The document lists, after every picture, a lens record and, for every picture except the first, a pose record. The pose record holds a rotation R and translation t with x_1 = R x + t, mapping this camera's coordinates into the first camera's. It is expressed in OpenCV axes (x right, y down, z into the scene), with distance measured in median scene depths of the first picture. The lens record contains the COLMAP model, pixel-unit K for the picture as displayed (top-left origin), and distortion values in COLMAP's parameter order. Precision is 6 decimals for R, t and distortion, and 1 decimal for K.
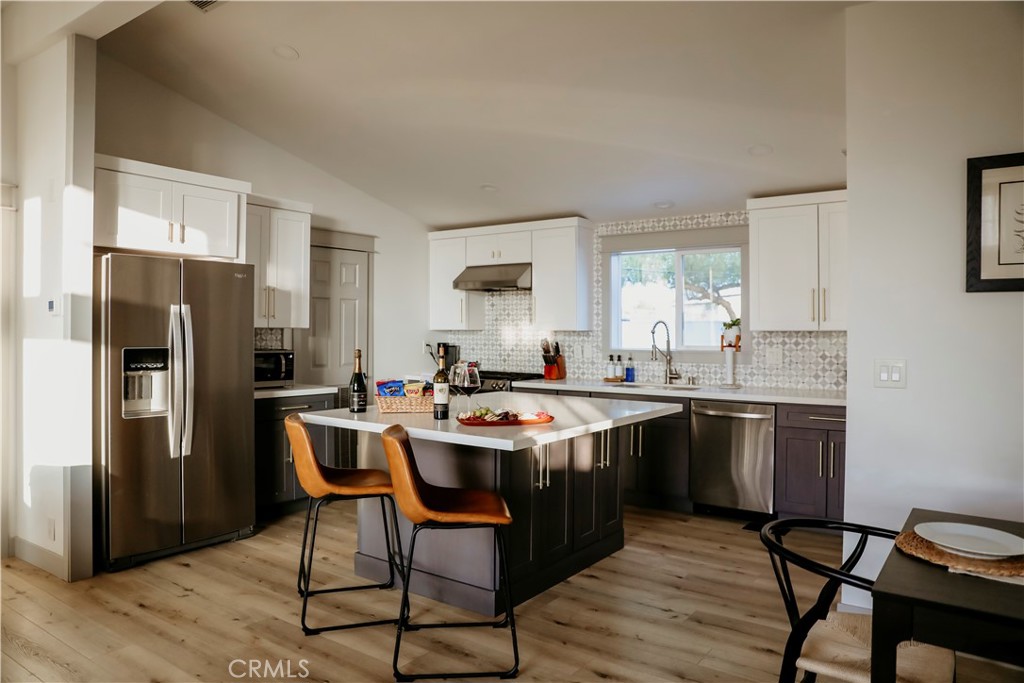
lens RADIAL K [[688.7, 0, 510.9], [0, 688.7, 334.8], [0, 0, 1]] dist [-0.115331, 0.086648]
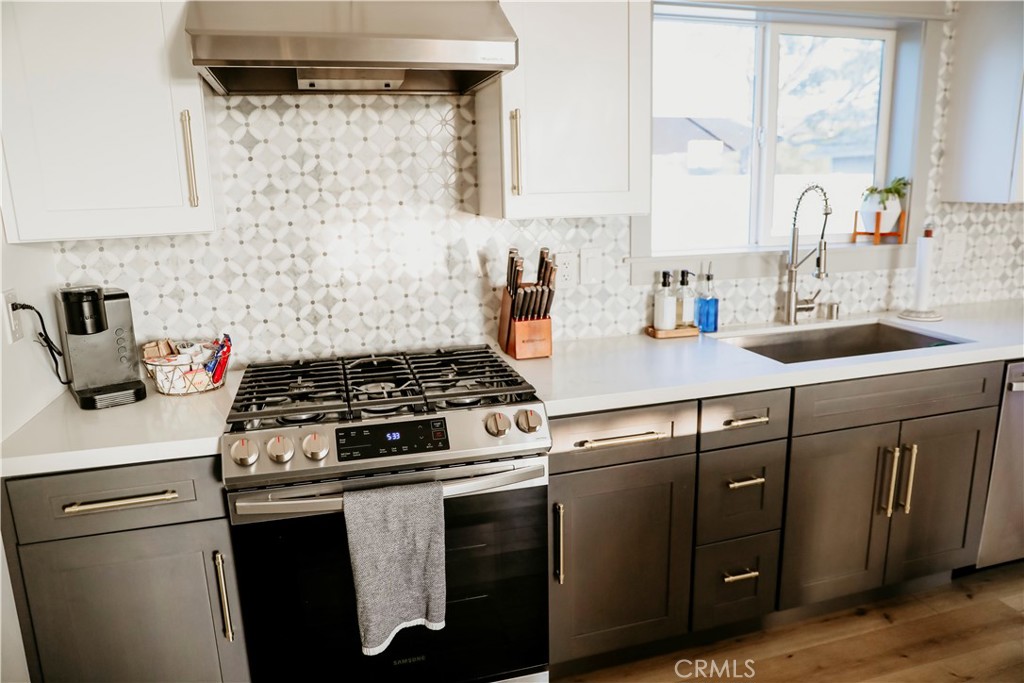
lens RADIAL K [[688.7, 0, 510.9], [0, 688.7, 334.8], [0, 0, 1]] dist [-0.115331, 0.086648]
pose [[0.622901, -0.188496, 0.759252, -0.223131], [0.032342, 0.975913, 0.215752, -0.024157], [-0.781632, -0.109836, 0.613993, 0.832638]]
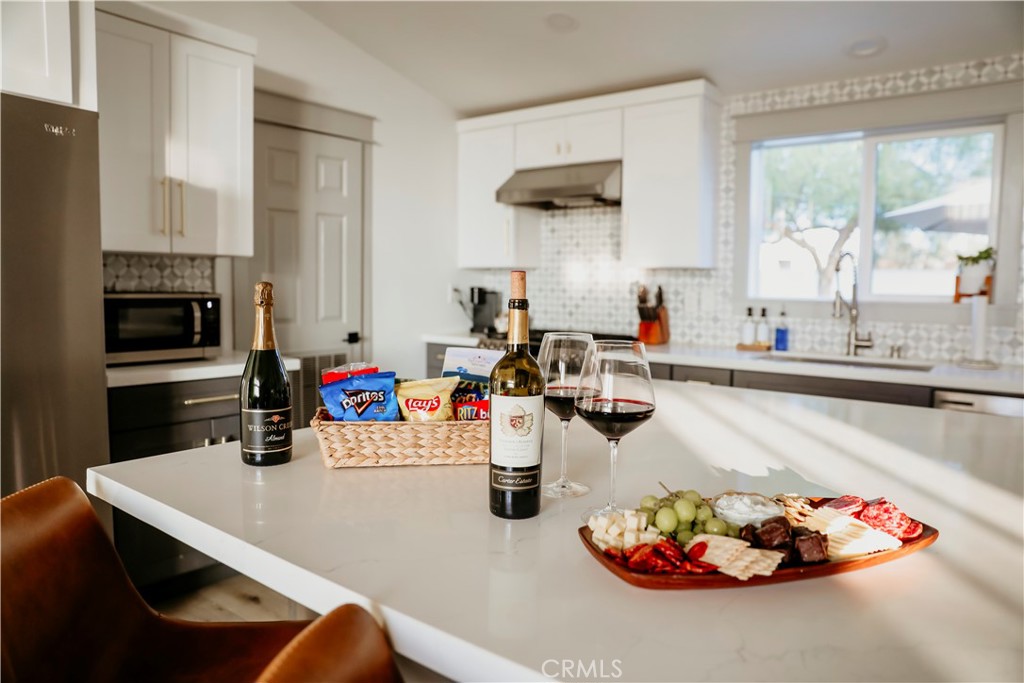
lens RADIAL K [[688.7, 0, 510.9], [0, 688.7, 334.8], [0, 0, 1]] dist [-0.115331, 0.086648]
pose [[0.999359, 0.010265, -0.034289, -0.050124], [-0.007854, 0.997535, 0.069728, 0.013123], [0.034920, -0.069415, 0.996977, 0.379688]]
